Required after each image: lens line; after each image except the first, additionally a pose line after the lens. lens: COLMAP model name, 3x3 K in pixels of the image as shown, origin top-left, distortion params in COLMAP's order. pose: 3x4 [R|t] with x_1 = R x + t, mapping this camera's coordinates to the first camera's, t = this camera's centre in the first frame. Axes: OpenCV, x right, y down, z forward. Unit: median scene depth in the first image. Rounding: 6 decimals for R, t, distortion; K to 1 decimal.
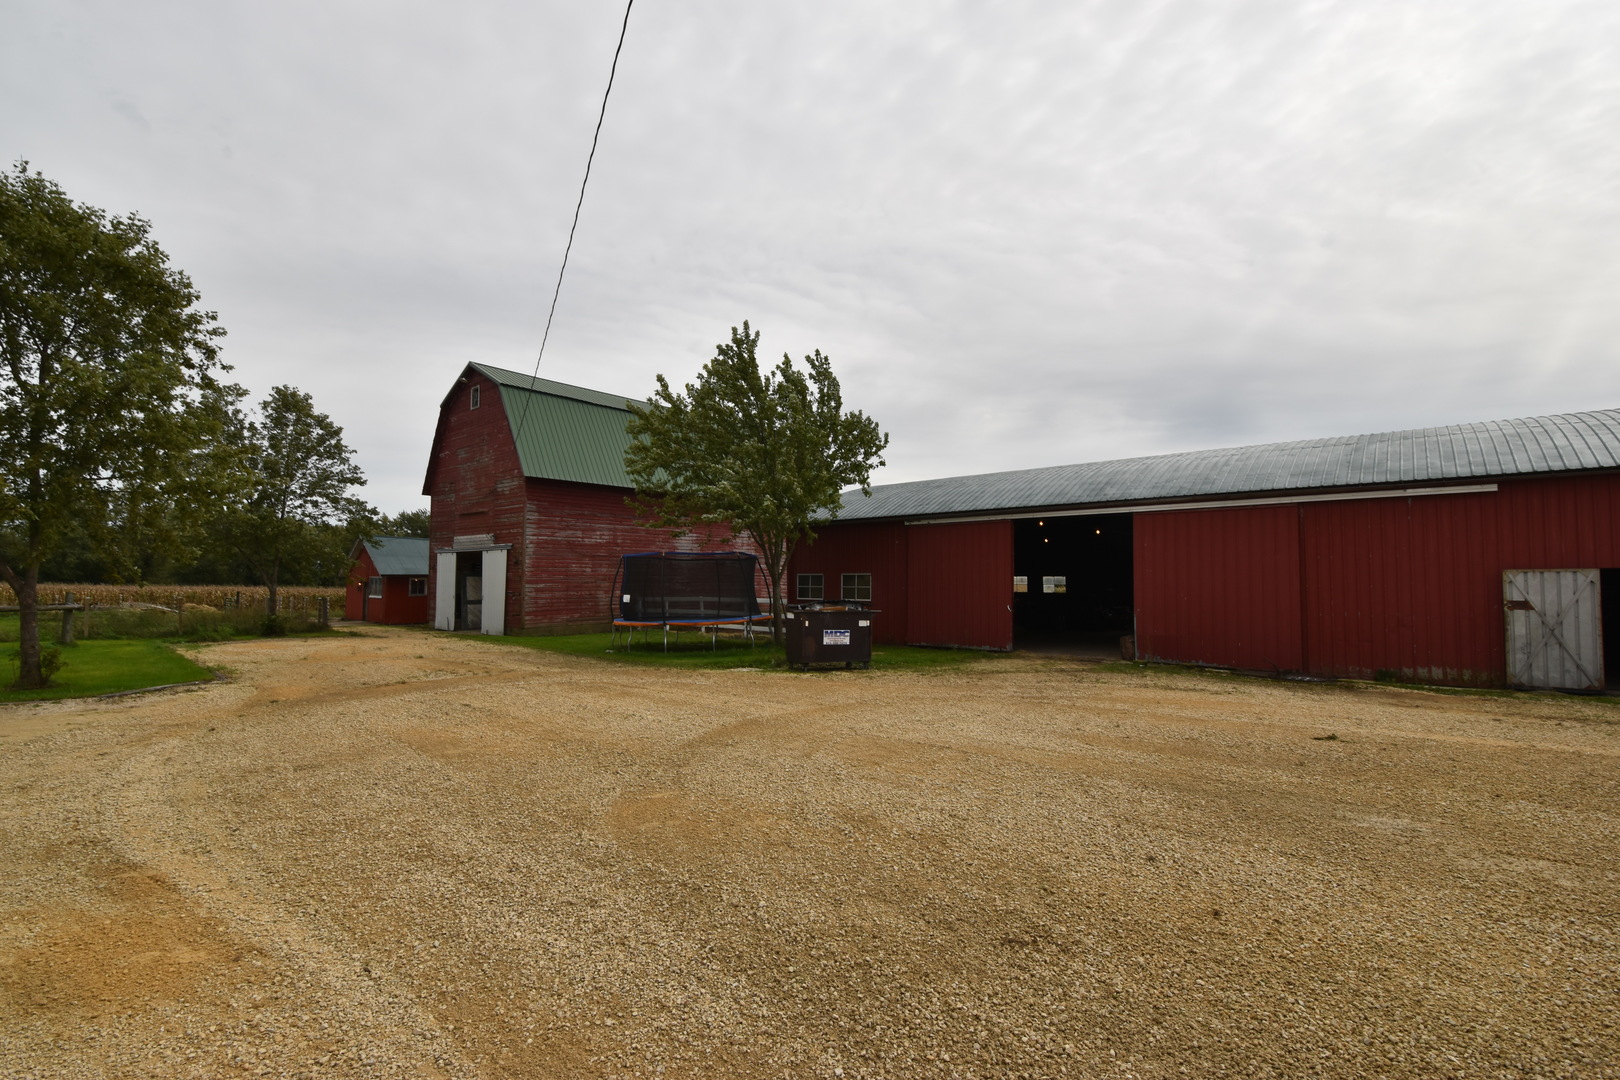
lens RADIAL K [[706.3, 0, 800.2], [0, 706.3, 538.5], [0, 0, 1]] dist [0.013643, -0.021307]
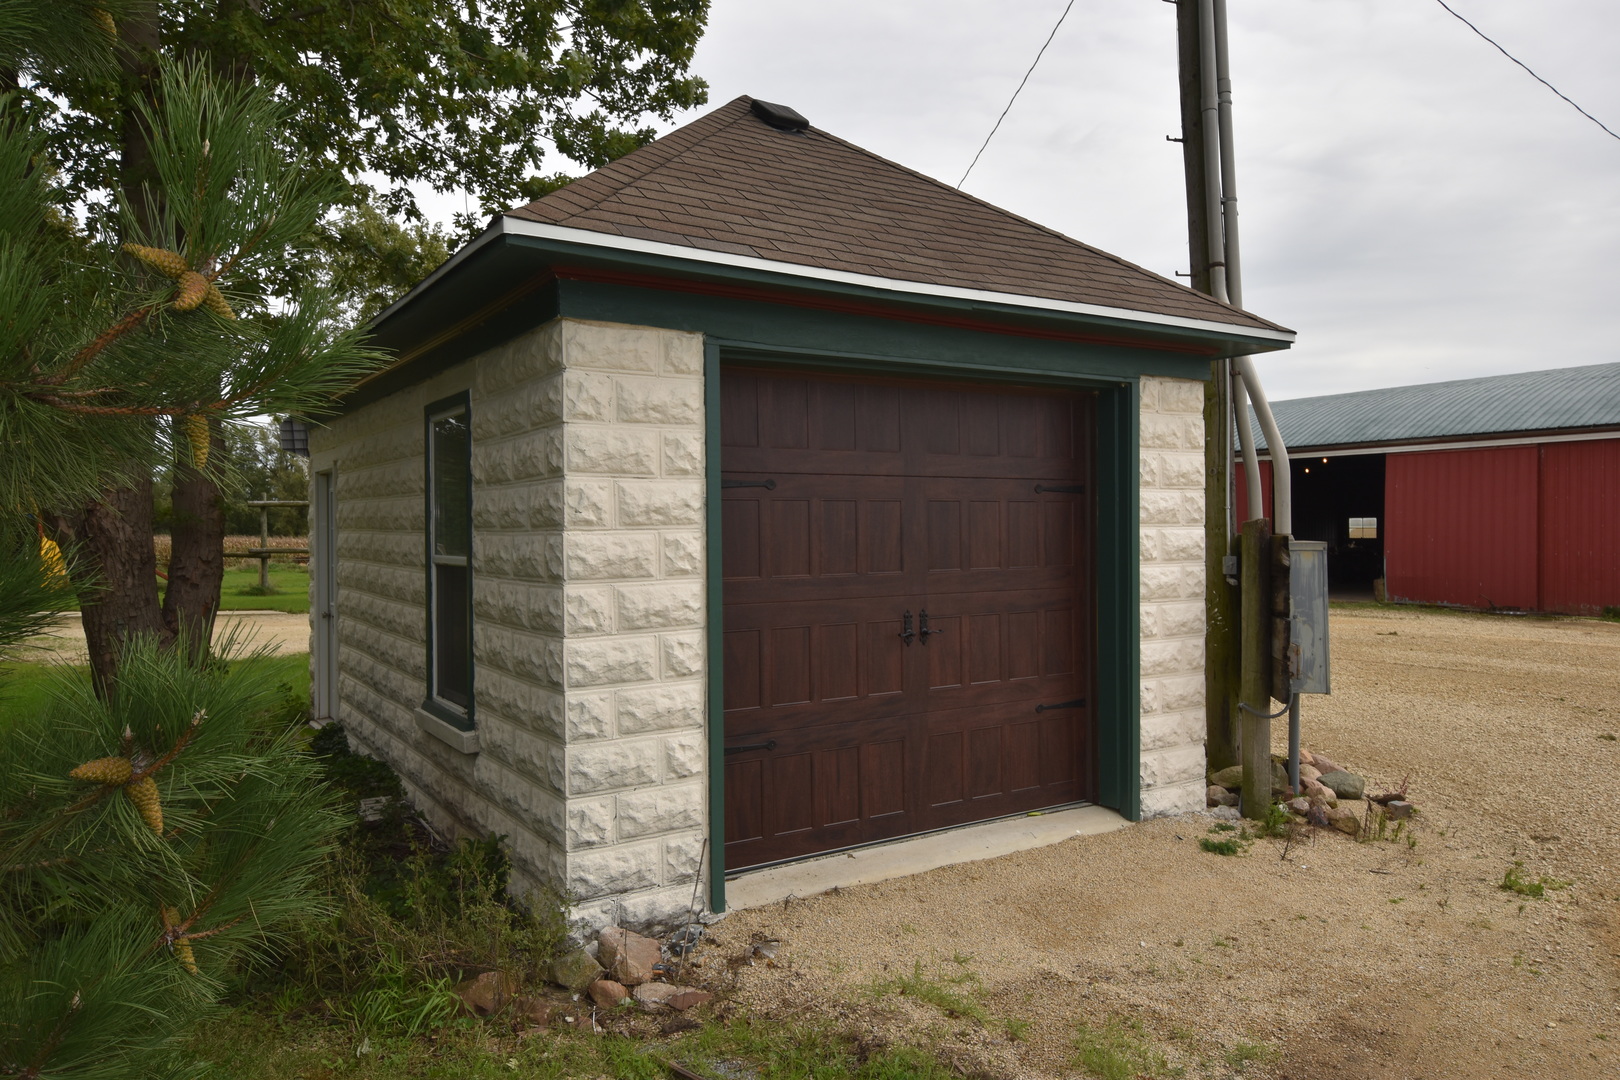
lens RADIAL K [[1092.9, 0, 810.0], [0, 1092.9, 540.0], [0, 0, 1]] dist [0.003306, -0.001994]
pose [[0.957731, -0.005305, -0.287615, 0.092750], [0.025403, 0.997484, 0.066190, -0.026592], [0.286541, -0.070698, 0.955456, -0.482208]]
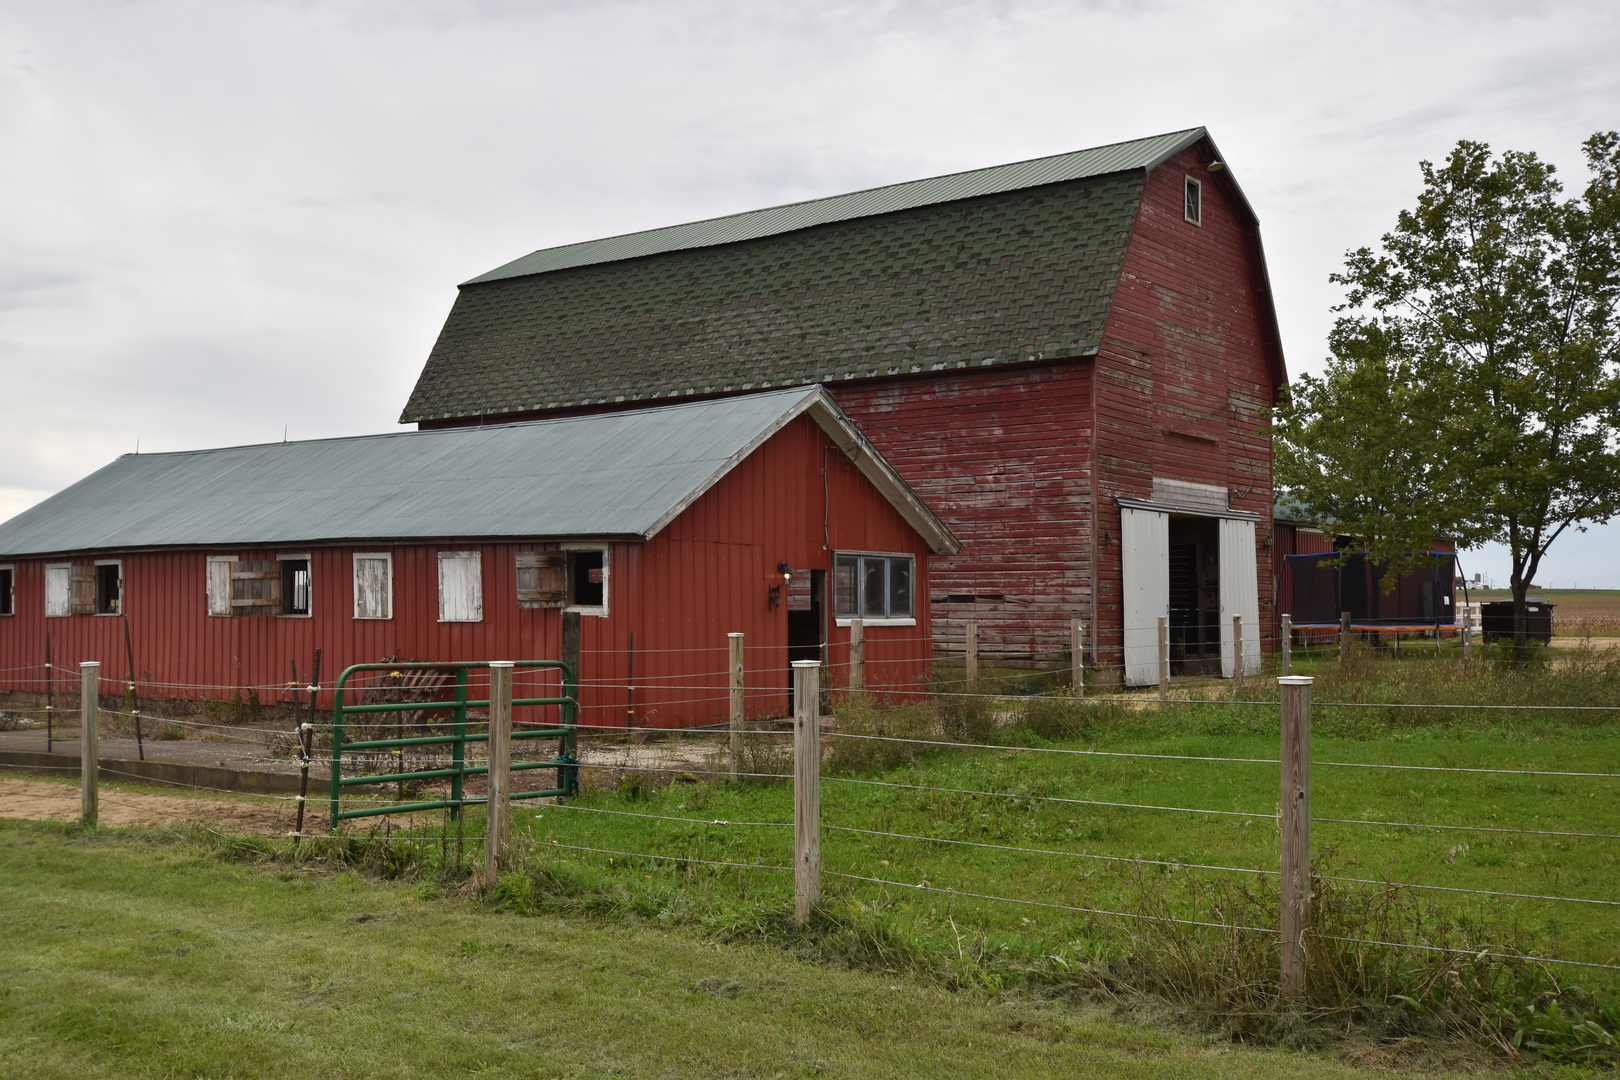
lens RADIAL K [[1611.0, 0, 805.5], [0, 1611.0, 535.0], [0, 0, 1]] dist [0.038486, -0.017461]
pose [[-0.065782, 0.046861, 0.996733, -1.857522], [-0.051882, 0.997385, -0.050315, 0.120684], [-0.996484, -0.055022, -0.063179, 1.599915]]
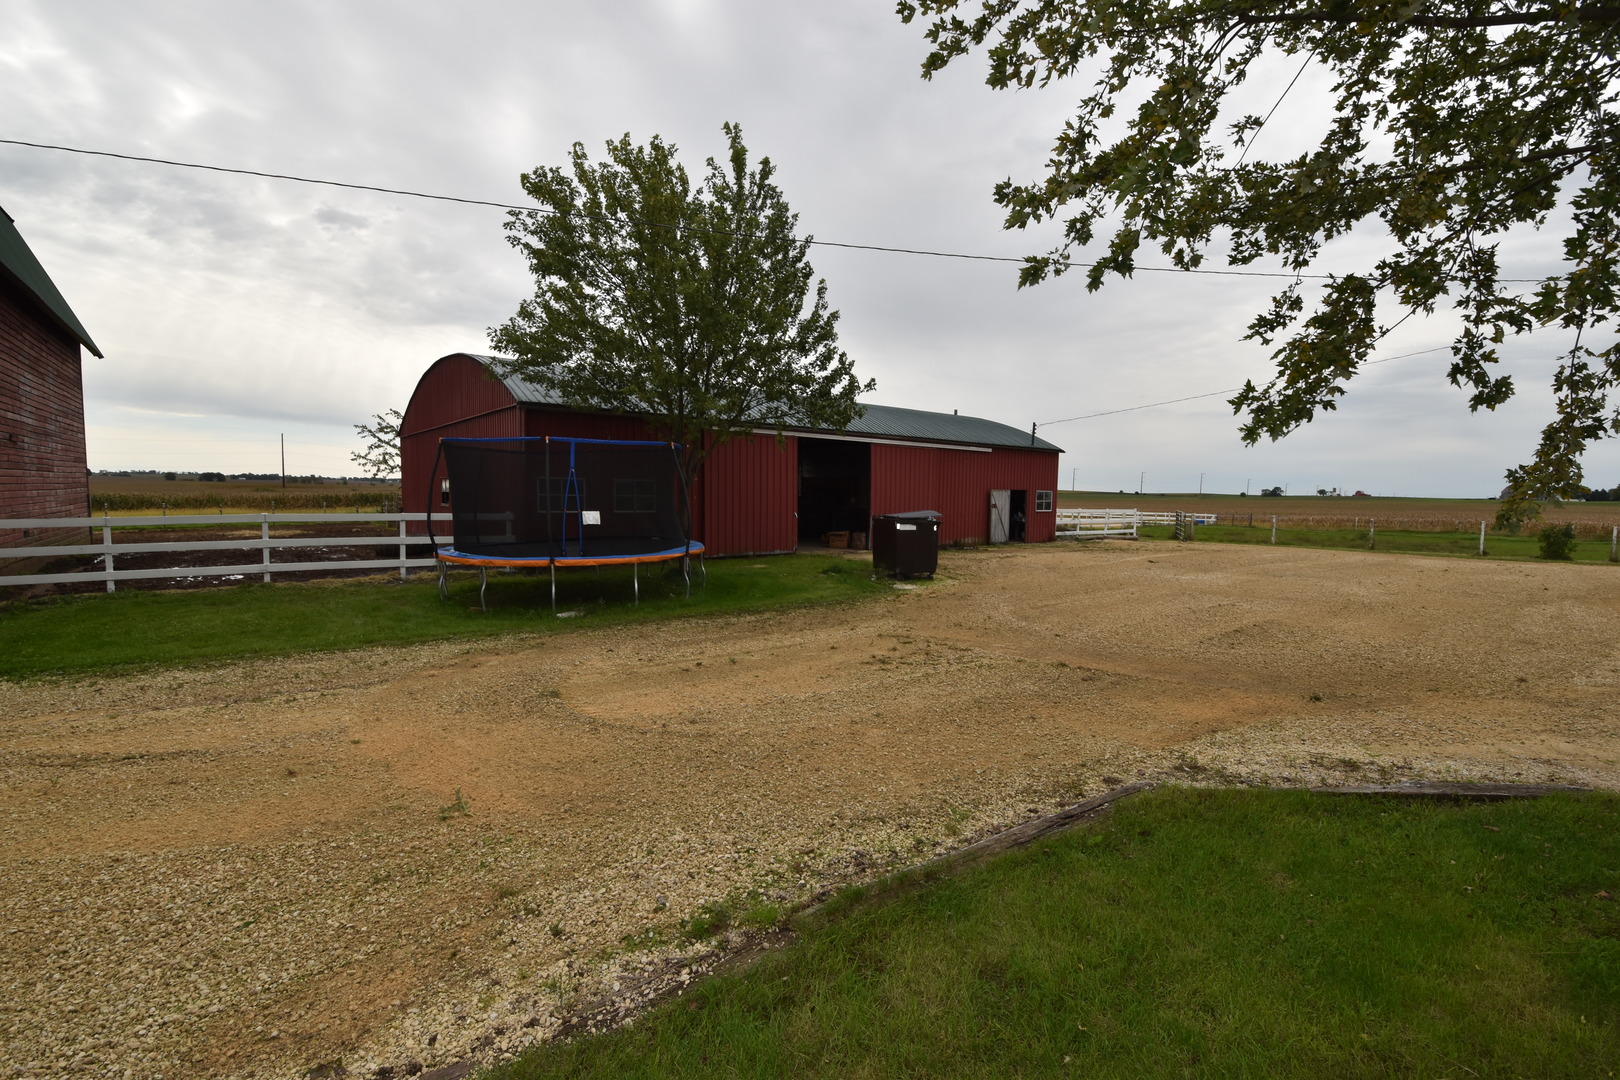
lens RADIAL K [[706.3, 0, 800.2], [0, 706.3, 538.5], [0, 0, 1]] dist [0.013643, -0.021307]
pose [[0.190886, -0.060231, 0.979763, -0.627812], [-0.073392, 0.994446, 0.075433, 0.037604], [-0.978865, -0.086306, 0.185405, 0.591953]]
